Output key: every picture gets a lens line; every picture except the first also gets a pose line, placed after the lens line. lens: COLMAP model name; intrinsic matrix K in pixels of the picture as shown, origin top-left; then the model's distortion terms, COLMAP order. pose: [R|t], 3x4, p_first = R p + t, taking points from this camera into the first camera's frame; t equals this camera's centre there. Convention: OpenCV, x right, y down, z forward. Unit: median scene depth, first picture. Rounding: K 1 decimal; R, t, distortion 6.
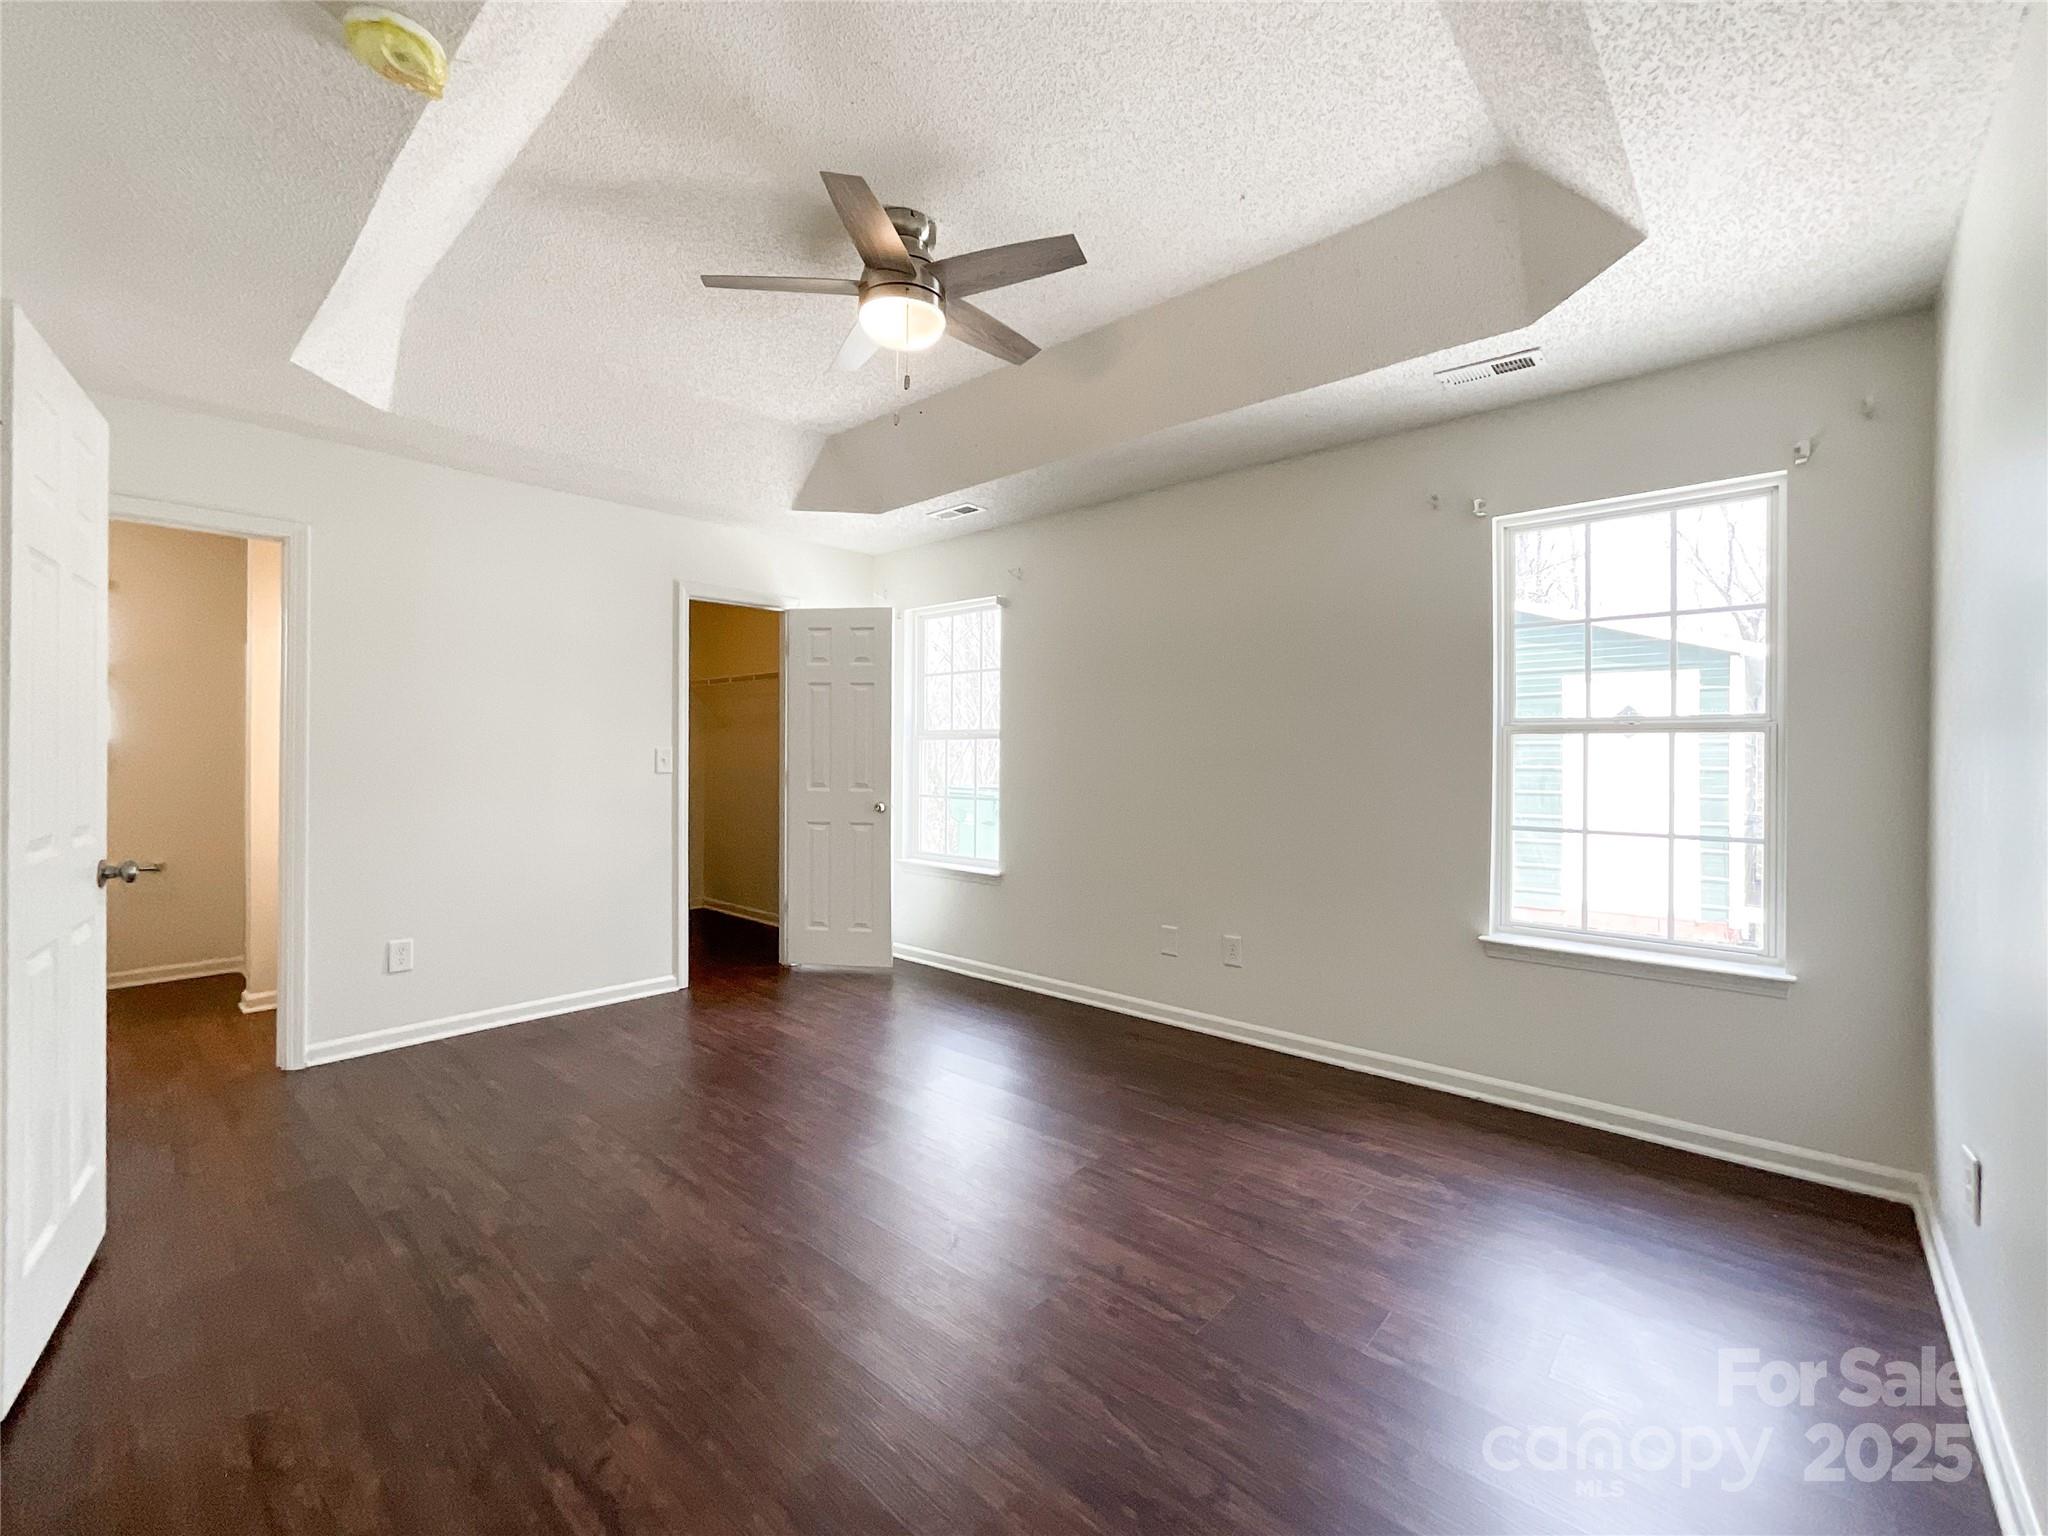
lens RADIAL K [[870.0, 0, 1020.5], [0, 870.0, 741.6], [0, 0, 1]] dist [-0.058678, 0.028978]
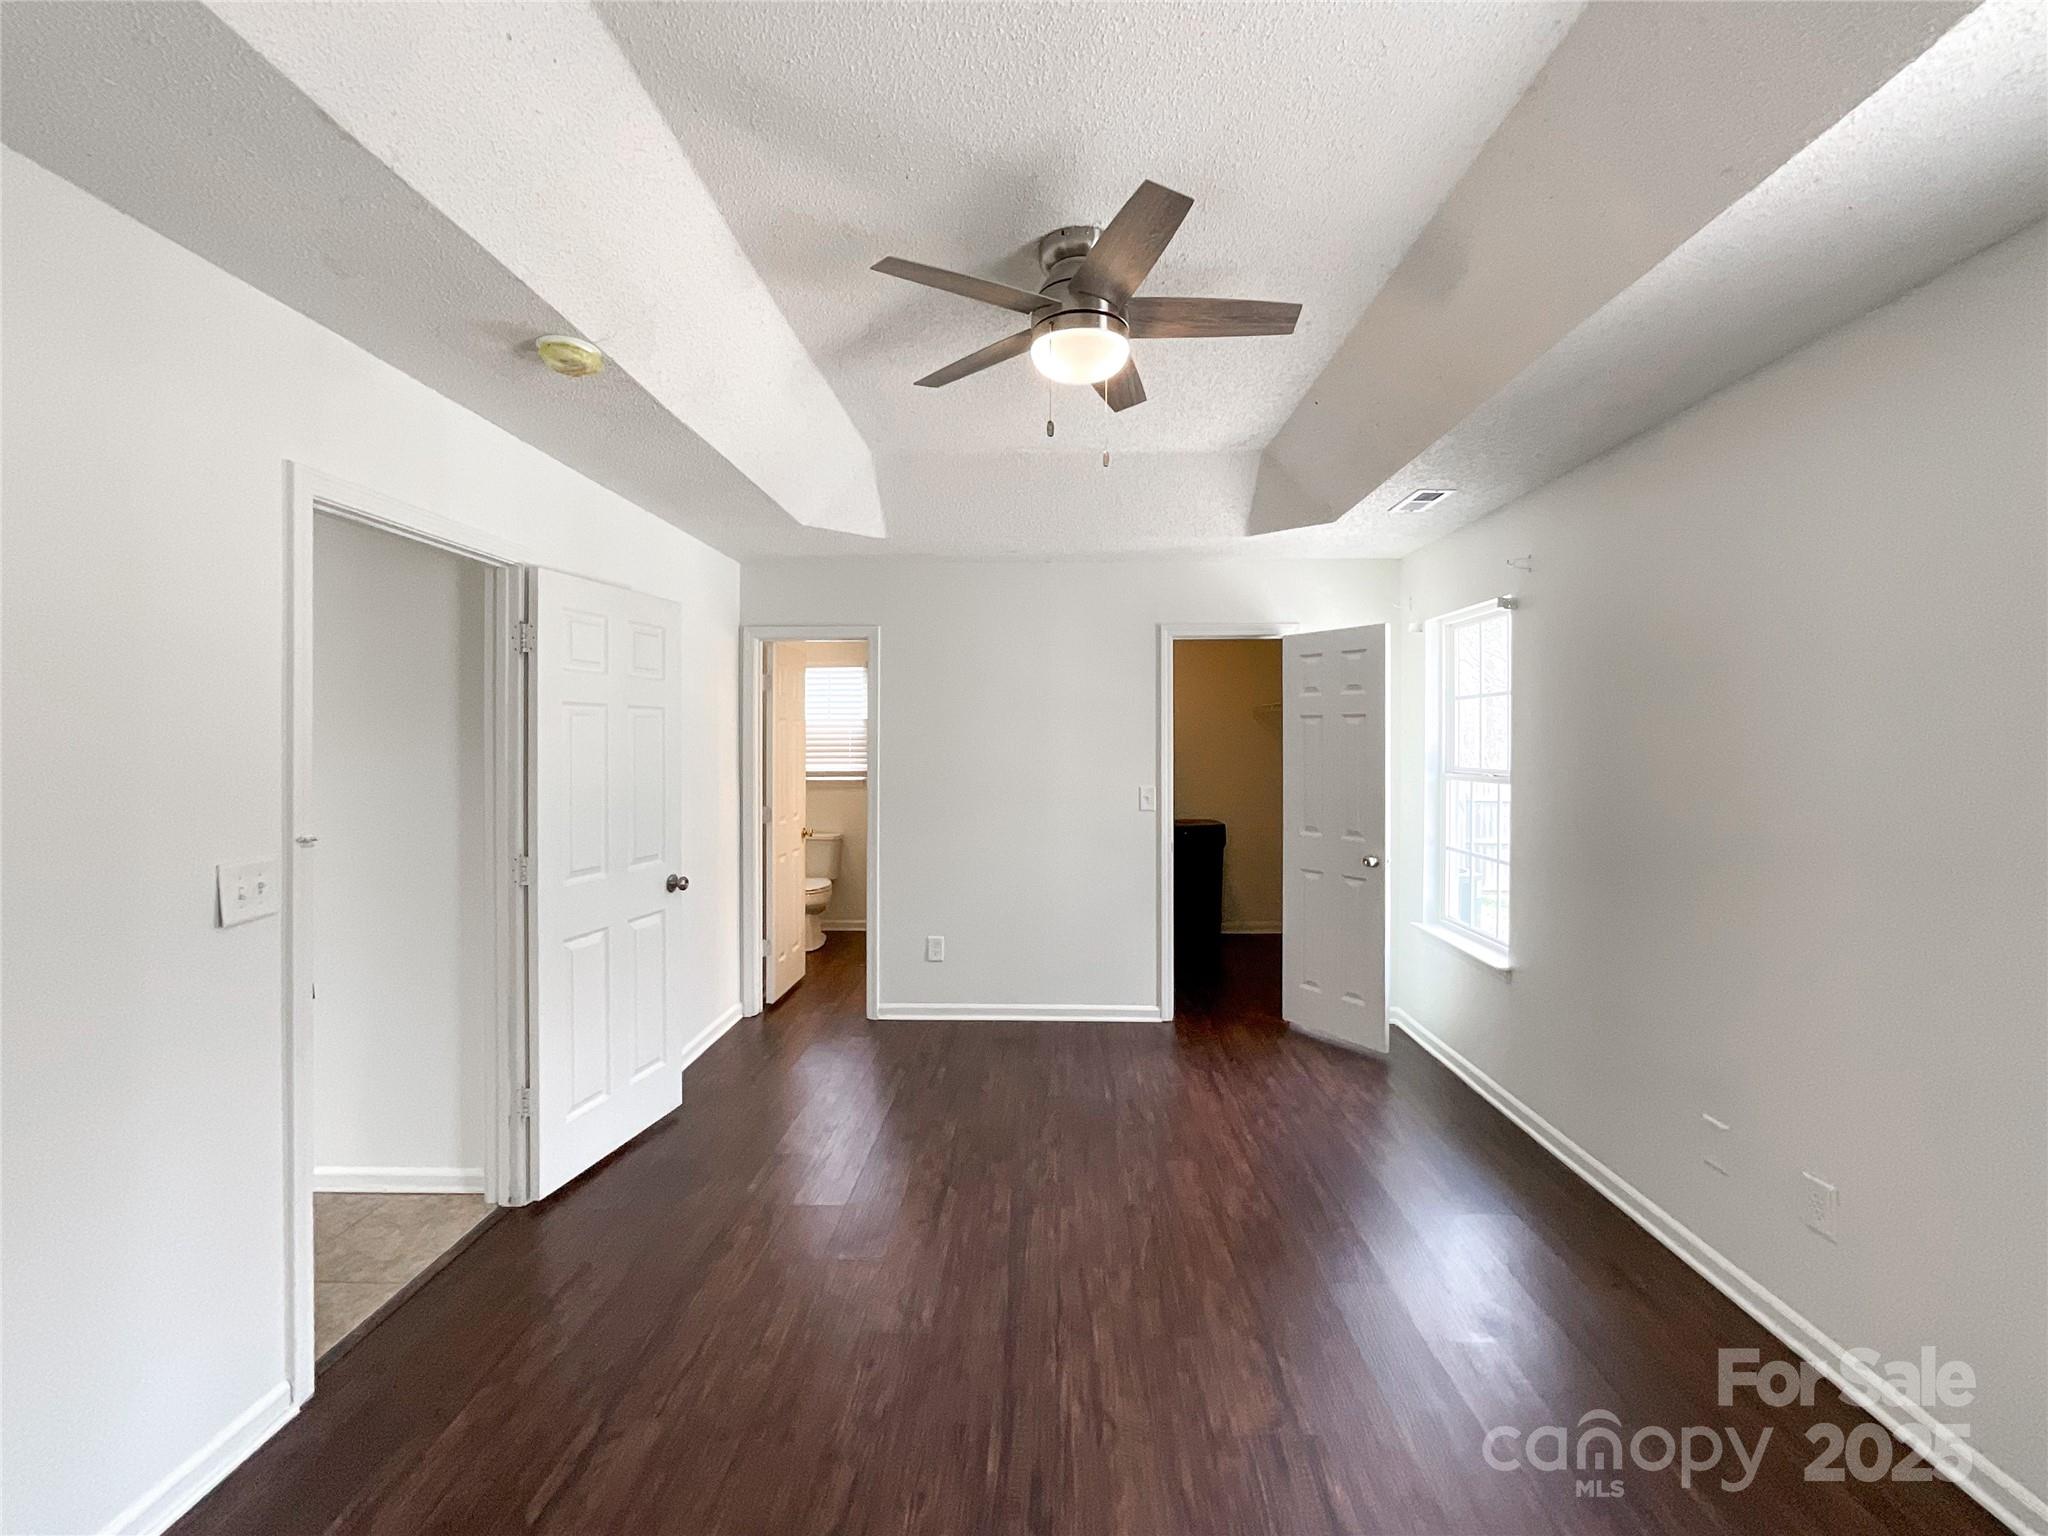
lens RADIAL K [[859.1, 0, 1025.2], [0, 859.1, 735.7], [0, 0, 1]] dist [-0.008093, 0.000242]
pose [[0.643498, -0.008040, -0.765406, 0.282867], [0.010436, 0.999944, -0.001729, -0.052524], [0.765377, -0.006875, 0.643546, 0.216391]]
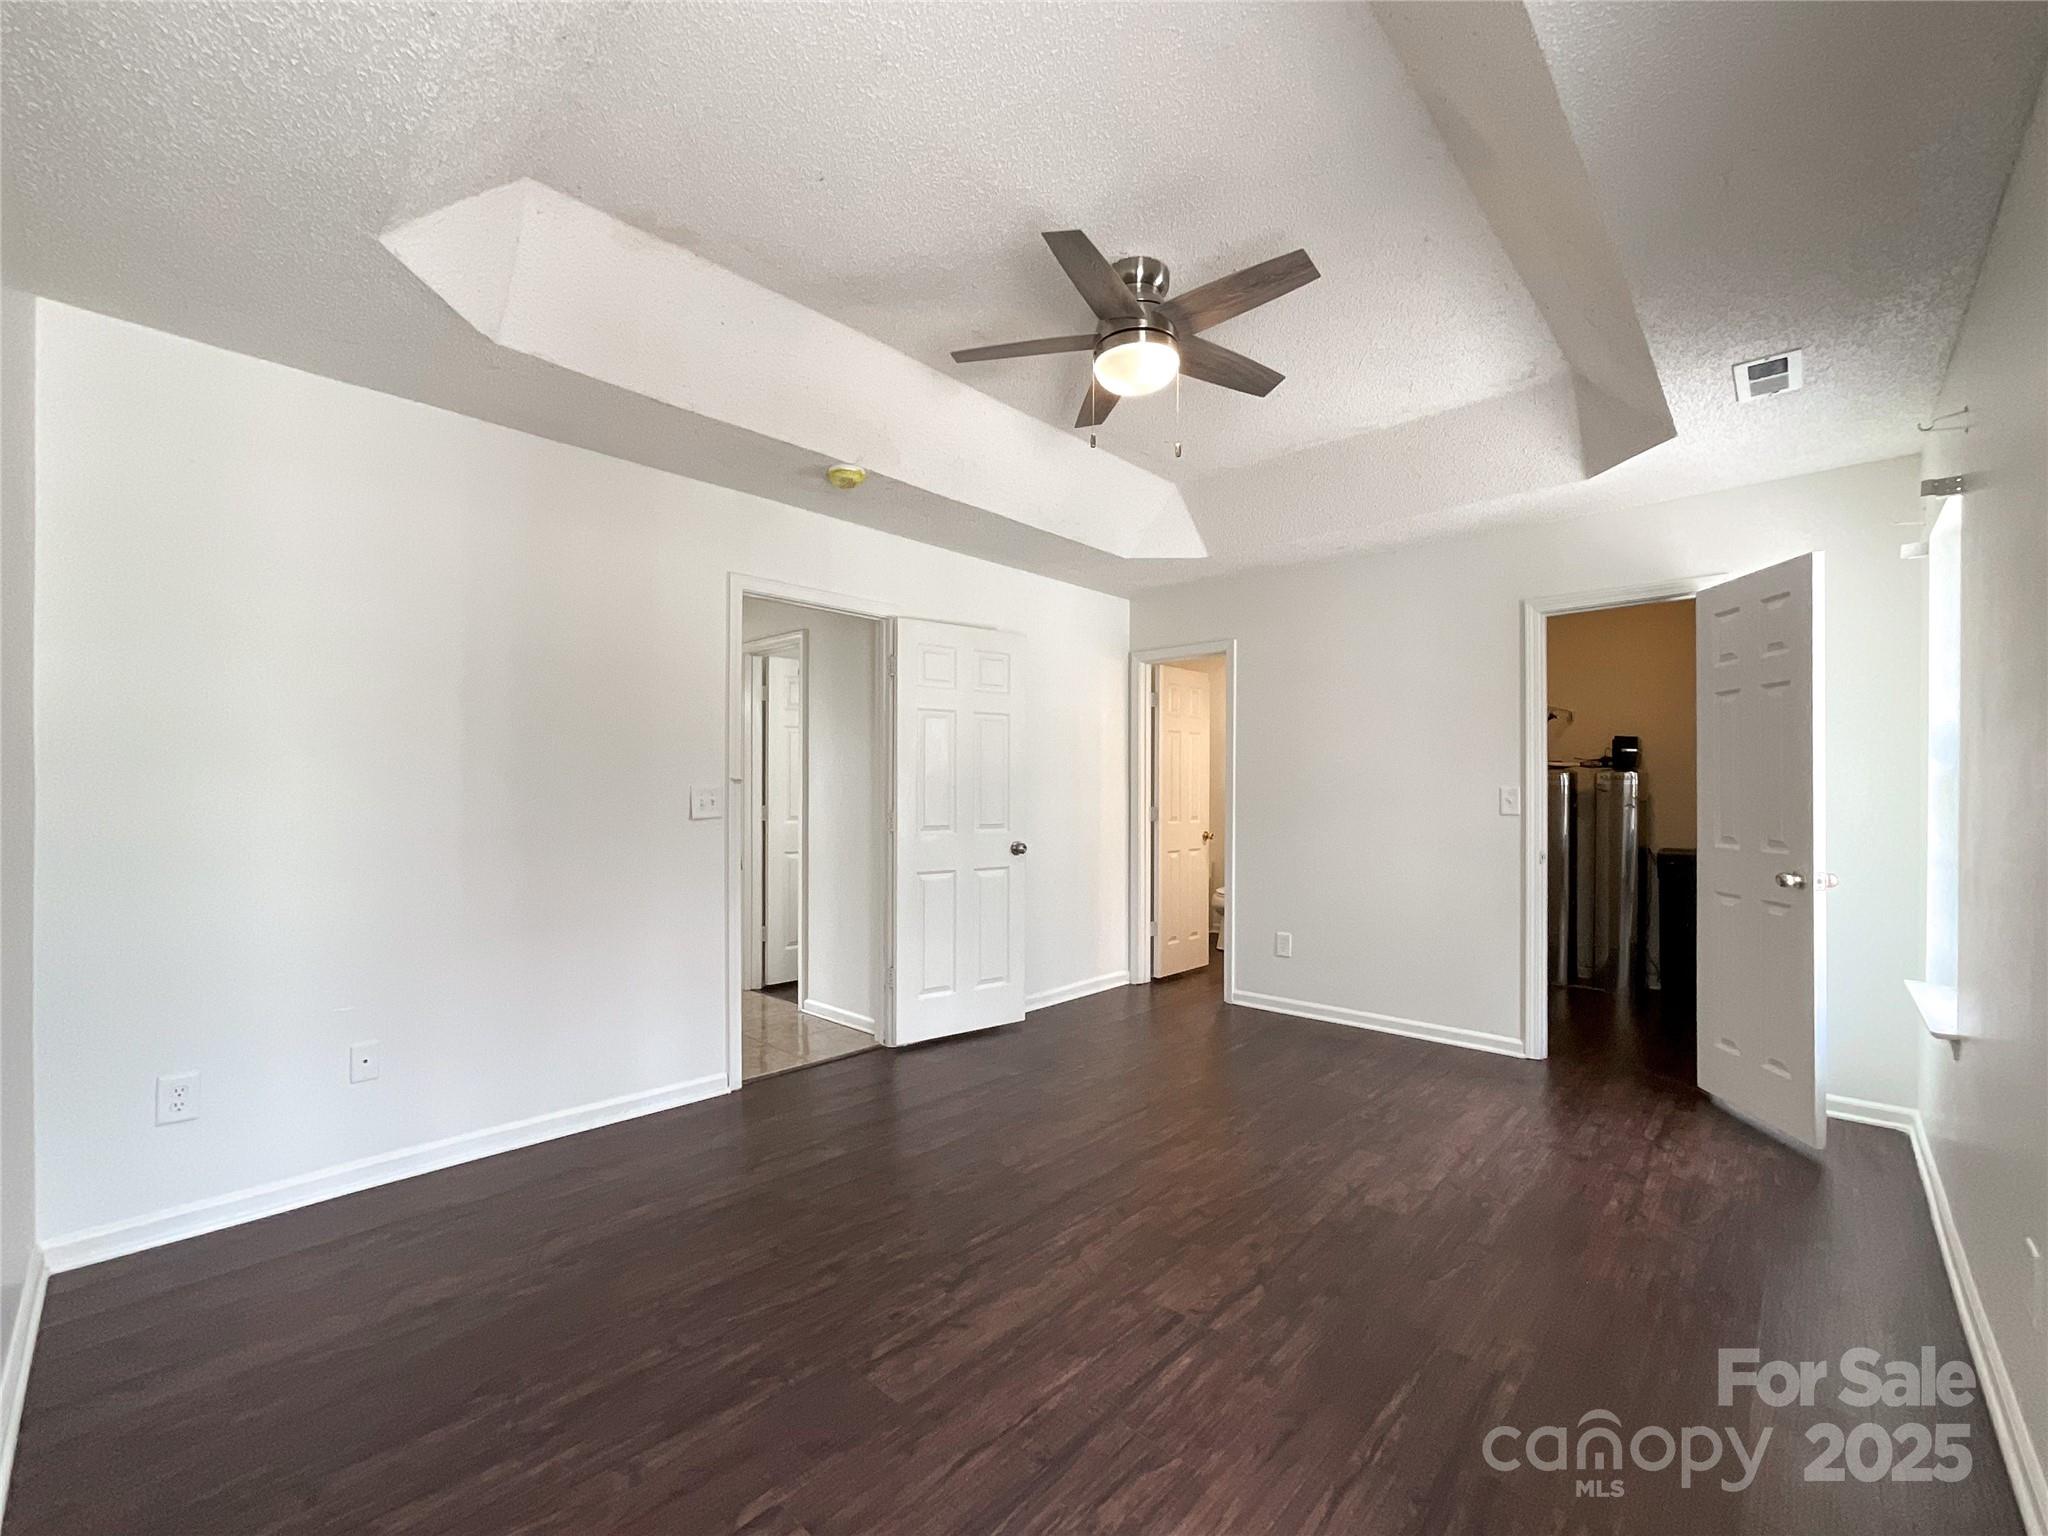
lens RADIAL K [[848.5, 0, 1019.8], [0, 848.5, 774.5], [0, 0, 1]] dist [-0.009108, 0.000115]
pose [[-0.020130, -0.020448, -0.999588, 0.487466], [0.007366, 0.999761, -0.020600, 0.009204], [0.999770, -0.007777, -0.019975, 0.492875]]
